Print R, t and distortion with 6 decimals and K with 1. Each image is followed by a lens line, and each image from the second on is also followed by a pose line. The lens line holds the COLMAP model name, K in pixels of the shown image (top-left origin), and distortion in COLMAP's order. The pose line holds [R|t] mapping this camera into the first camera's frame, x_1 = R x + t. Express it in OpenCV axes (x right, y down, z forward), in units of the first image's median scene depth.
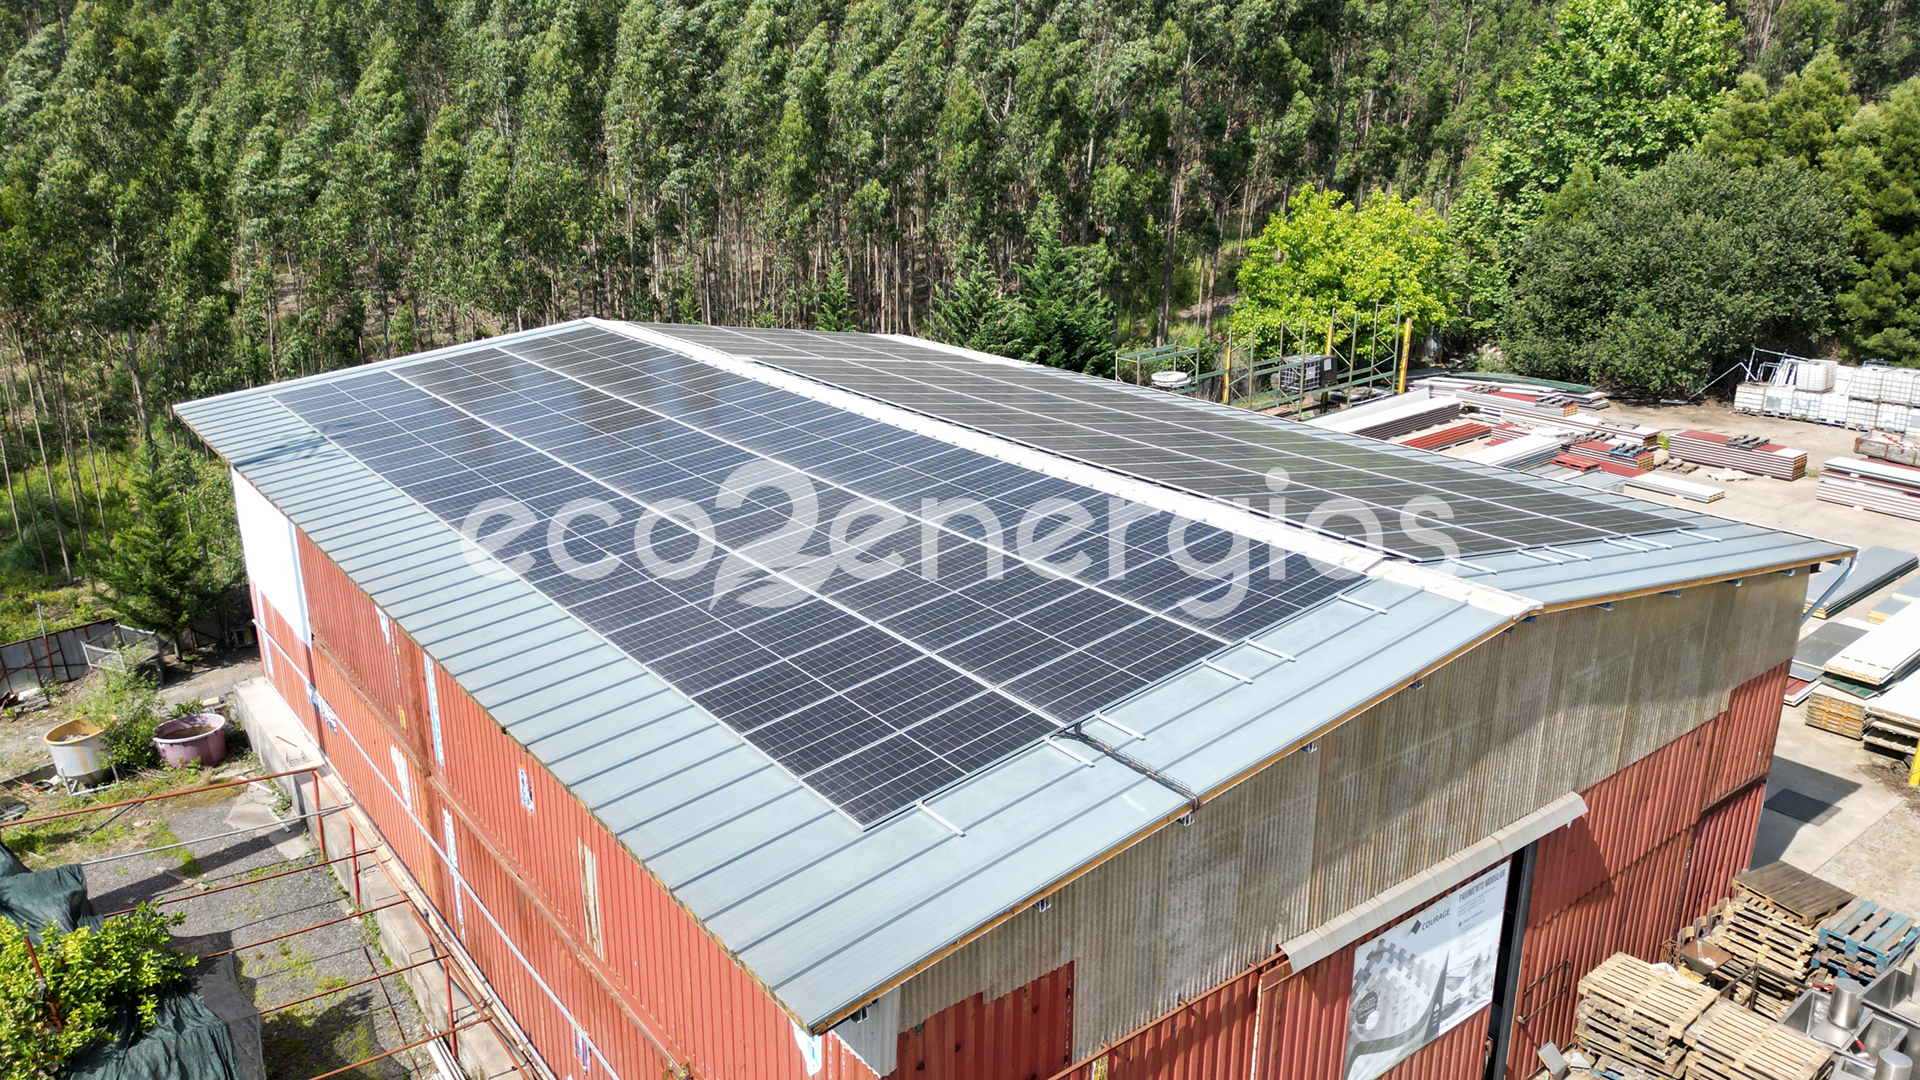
lens RADIAL K [[1350.8, 0, 991.0], [0, 1350.8, 537.3], [0, 0, 1]] dist [0.110951, -0.119835]
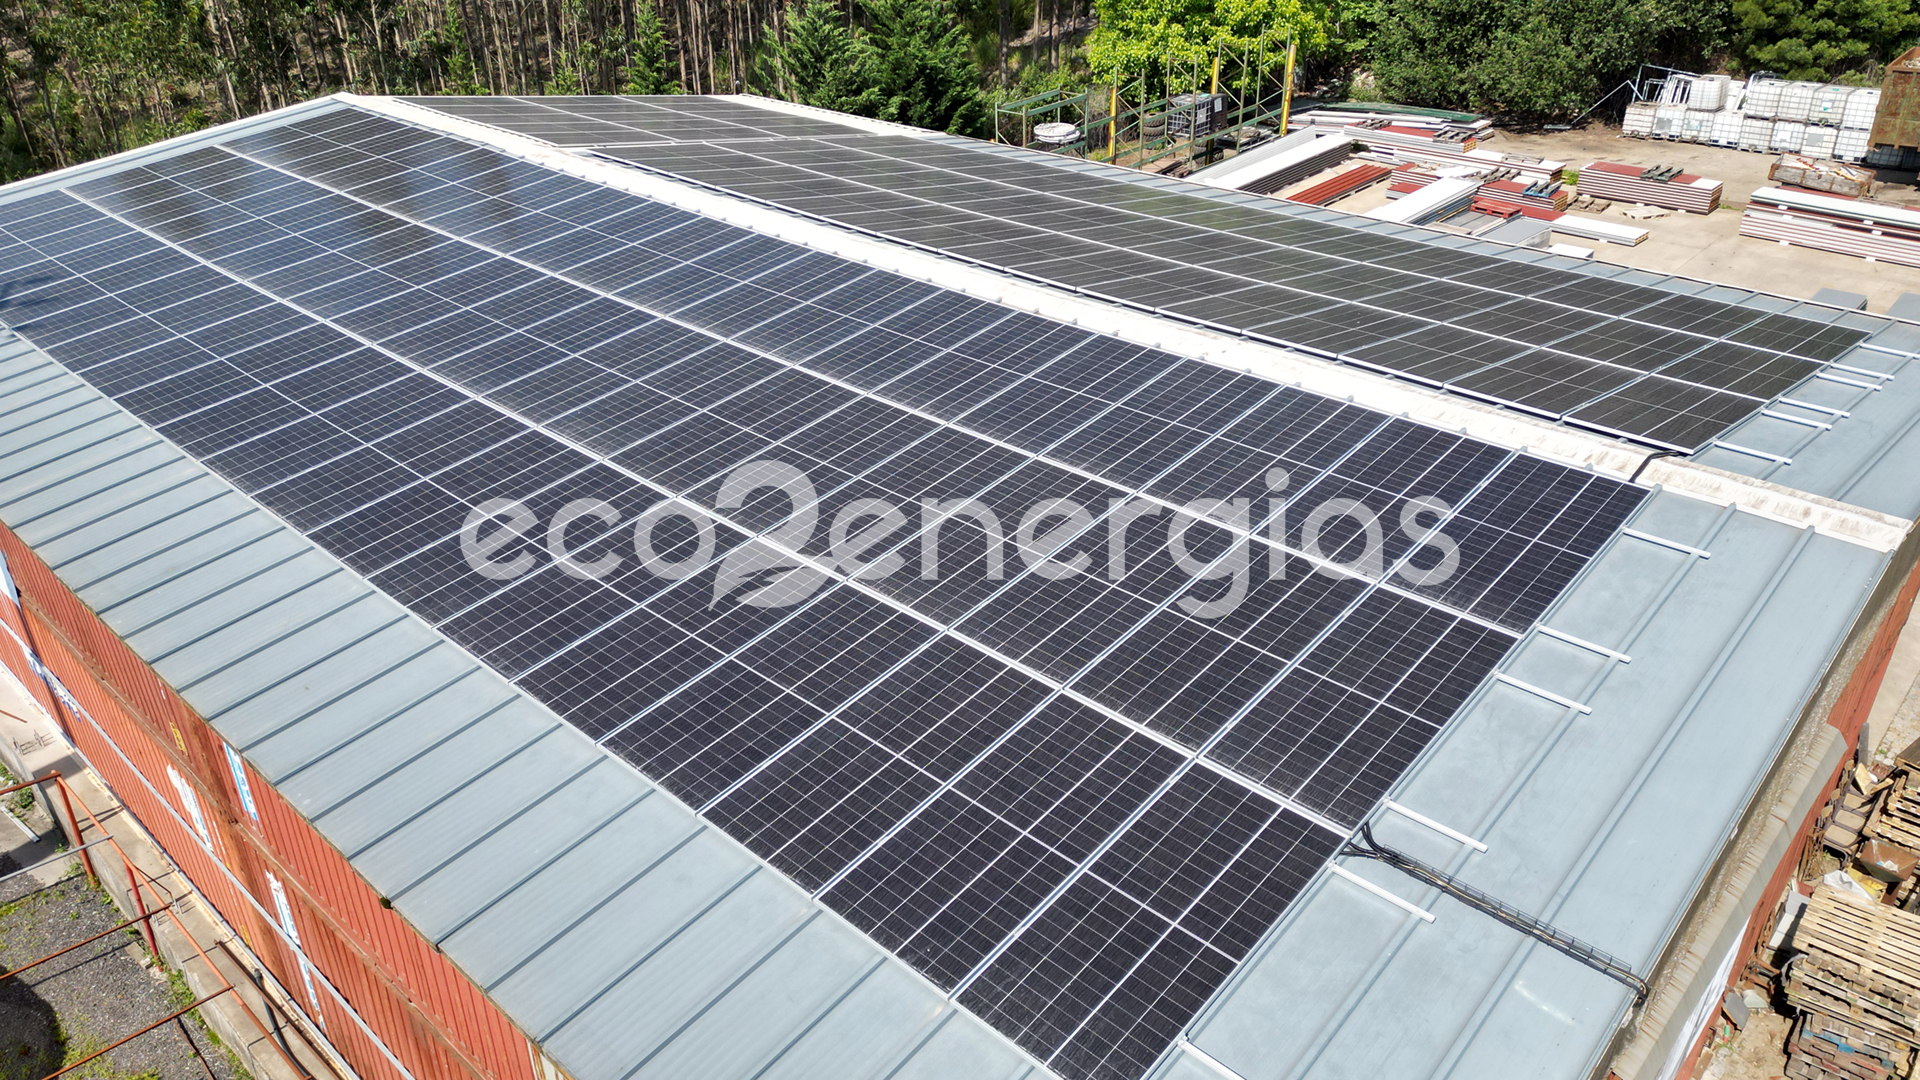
lens RADIAL K [[1350.8, 0, 991.0], [0, 1350.8, 537.3], [0, 0, 1]] dist [0.110951, -0.119835]
pose [[0.986410, -0.085083, 0.140556, -0.047554], [0.057178, 0.979766, 0.191807, -0.031742], [-0.154031, -0.181163, 0.971316, 0.116058]]
